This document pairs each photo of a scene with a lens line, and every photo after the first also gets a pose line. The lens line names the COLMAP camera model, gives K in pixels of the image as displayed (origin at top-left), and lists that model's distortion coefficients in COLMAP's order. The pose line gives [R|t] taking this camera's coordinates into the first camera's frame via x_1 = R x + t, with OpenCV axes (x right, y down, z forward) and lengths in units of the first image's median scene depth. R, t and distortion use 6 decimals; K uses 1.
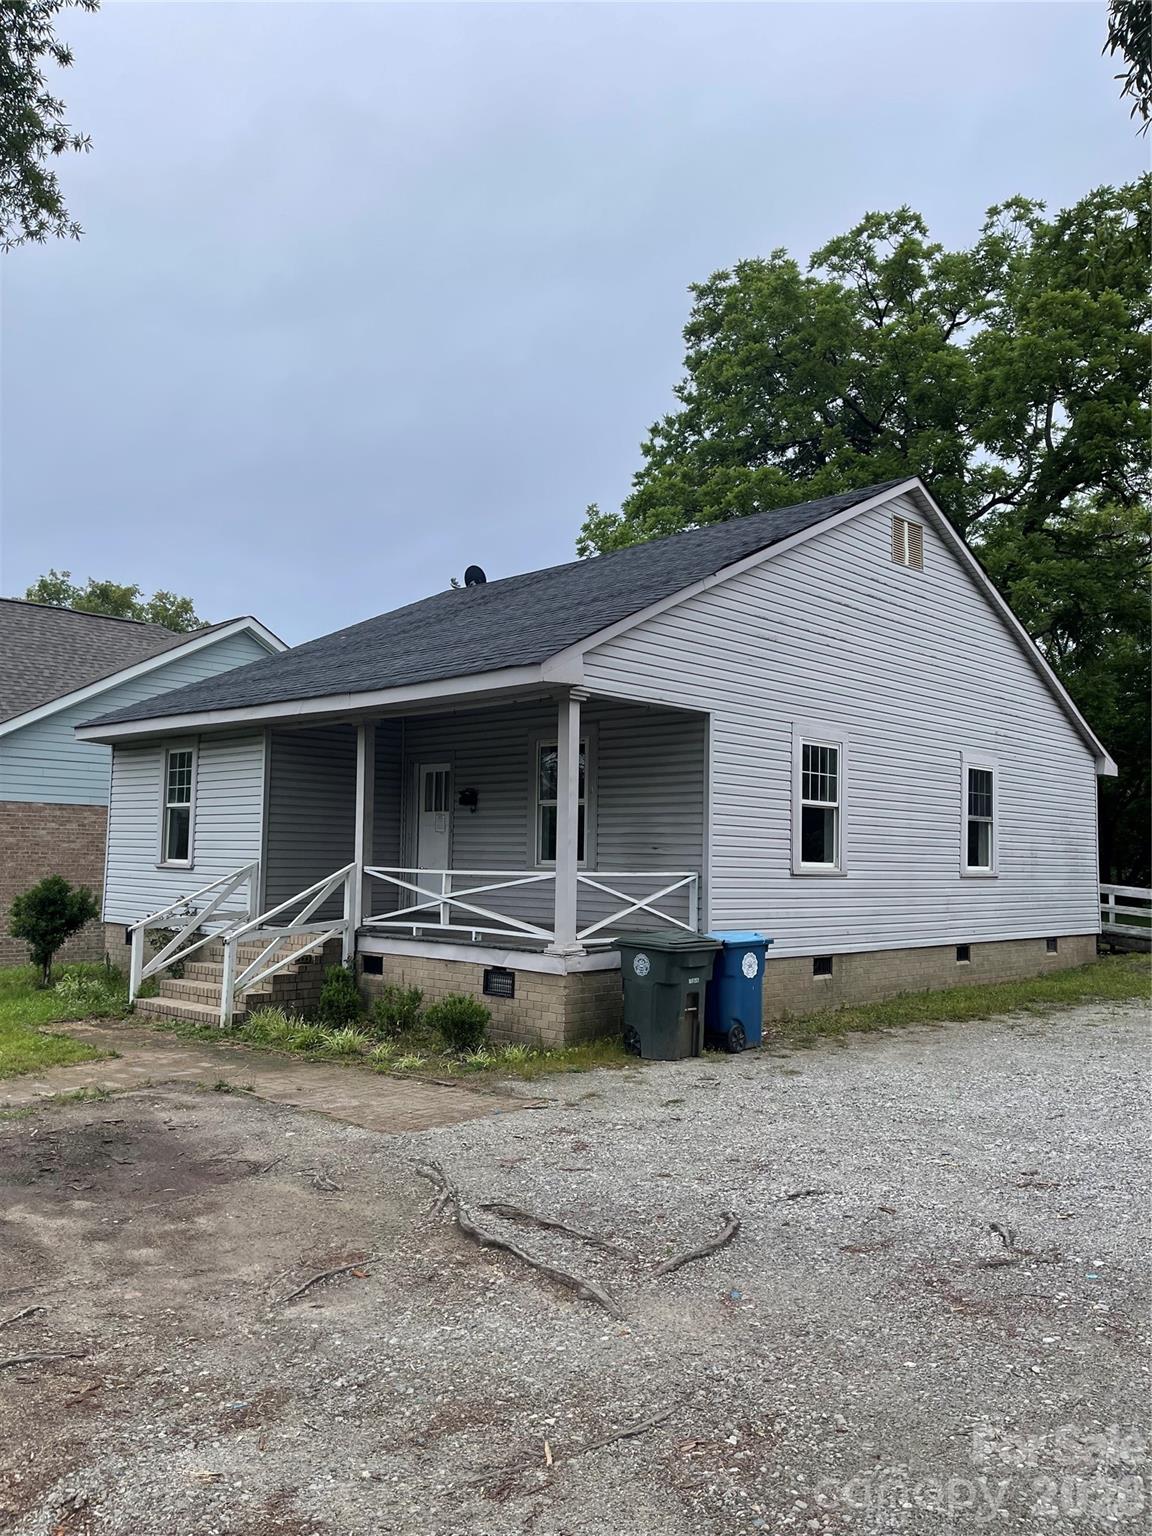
lens RADIAL K [[1161.4, 0, 576.0], [0, 1161.4, 768.1], [0, 0, 1]] dist [0.047562, -0.063987]
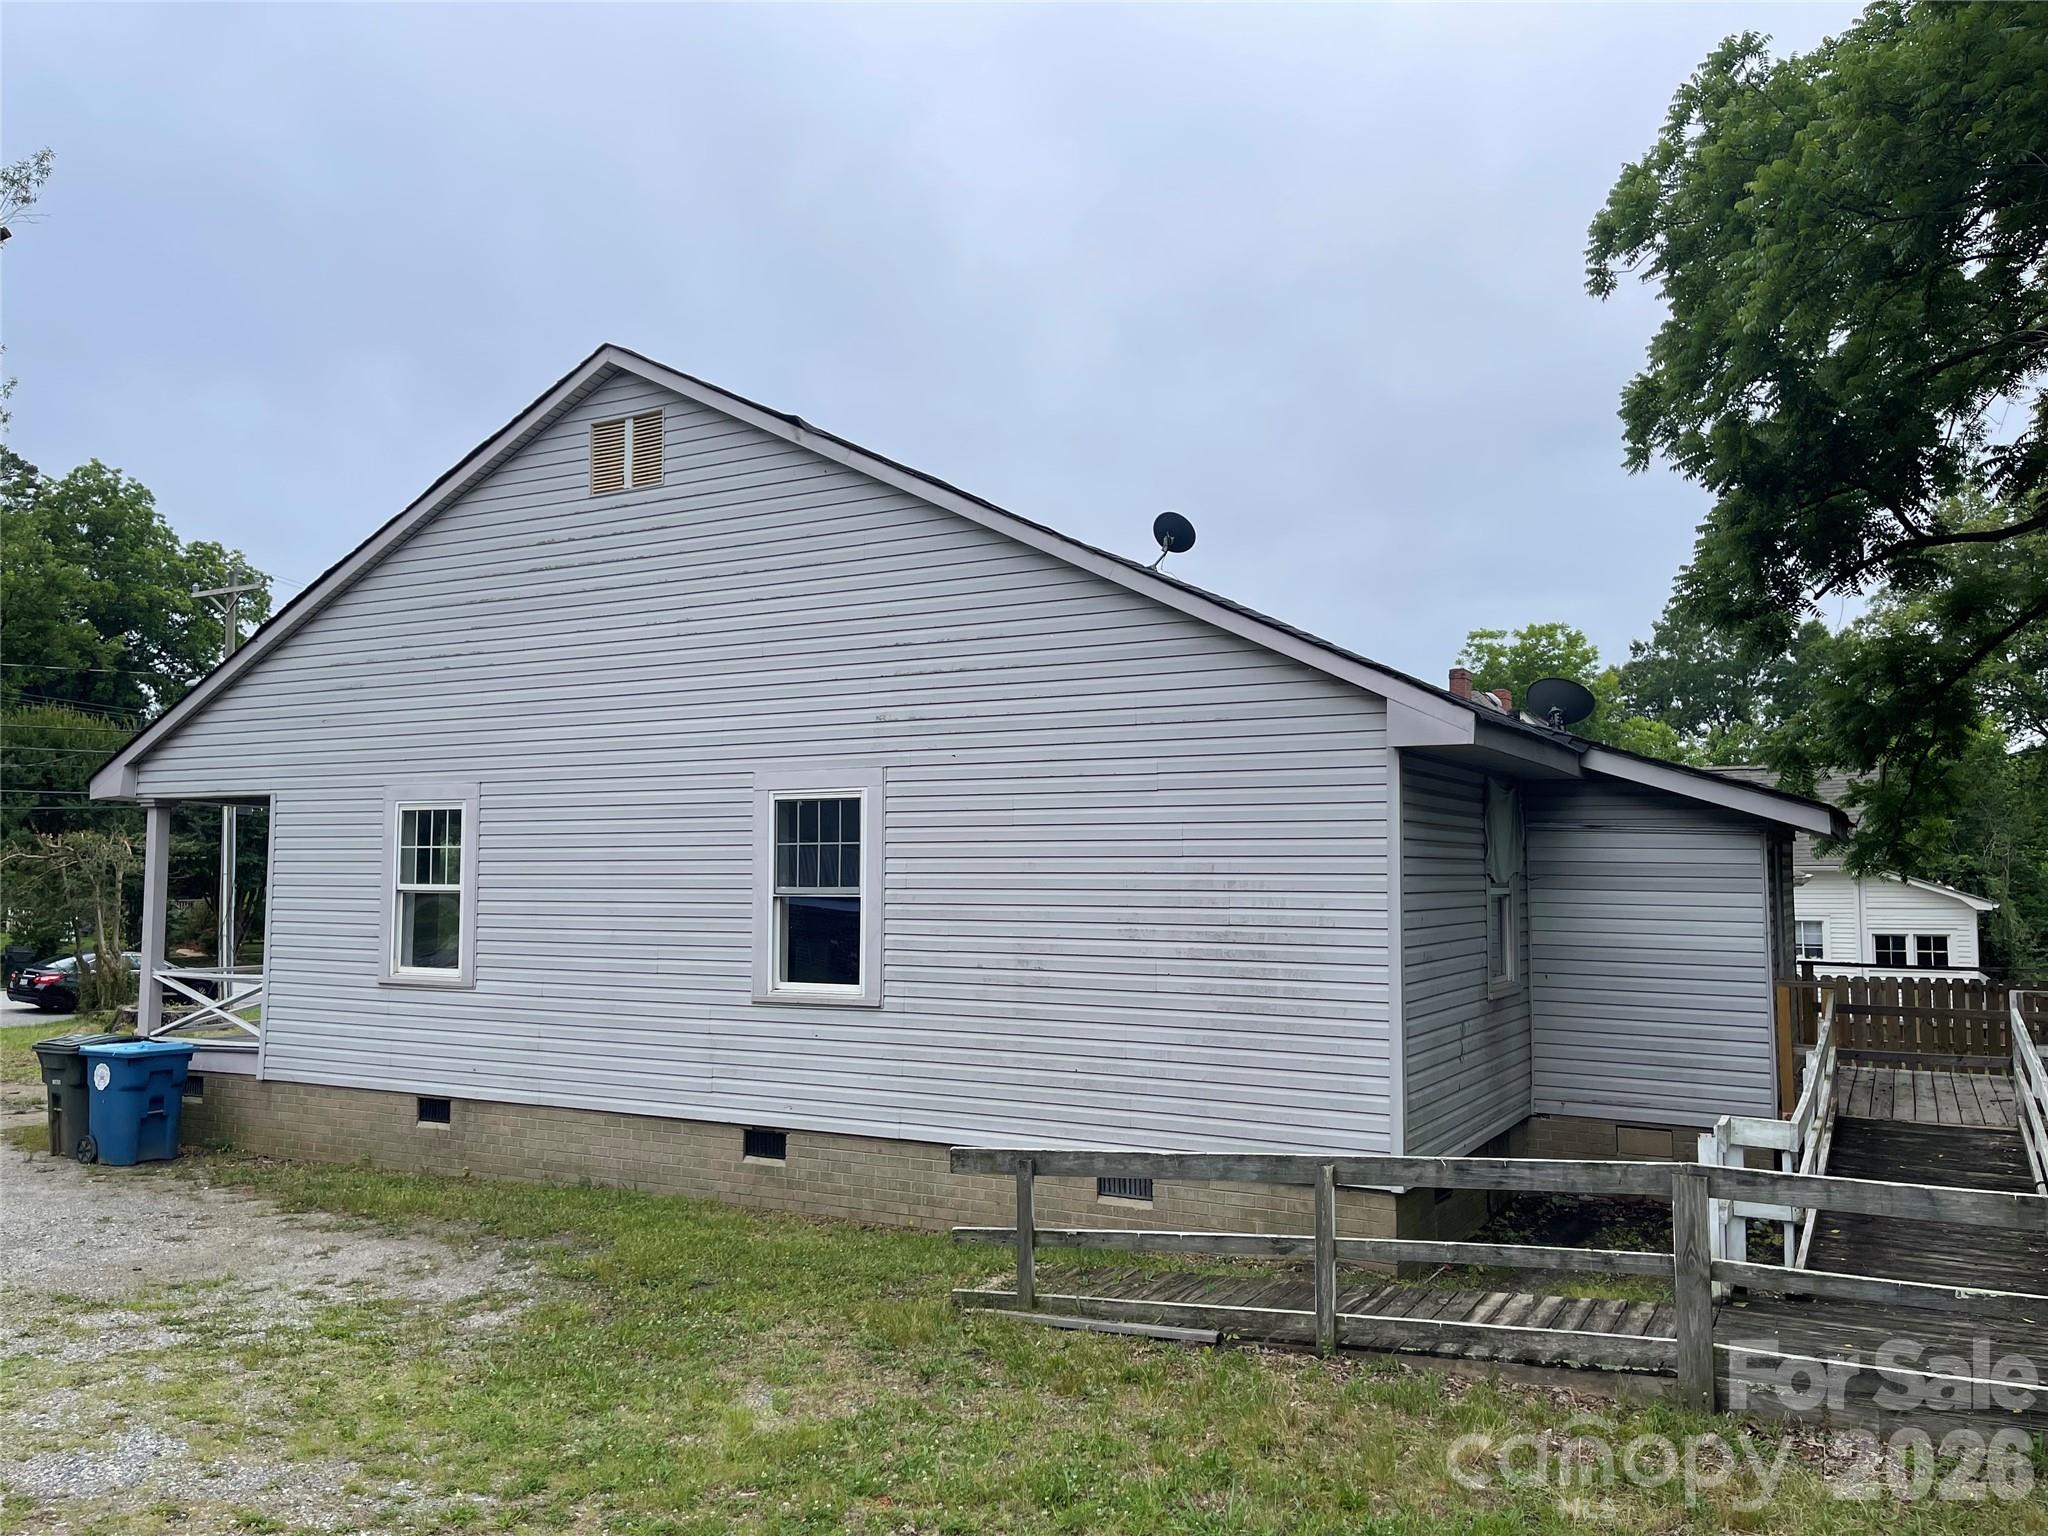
lens RADIAL K [[1548.6, 0, 1011.4], [0, 1548.6, 756.3], [0, 0, 1]] dist [0.047562, -0.063987]
pose [[0.270753, -0.094148, -0.958034, 1.238704], [0.077125, 0.994128, -0.075899, 0.050281], [0.959554, -0.053338, 0.276424, 1.065765]]
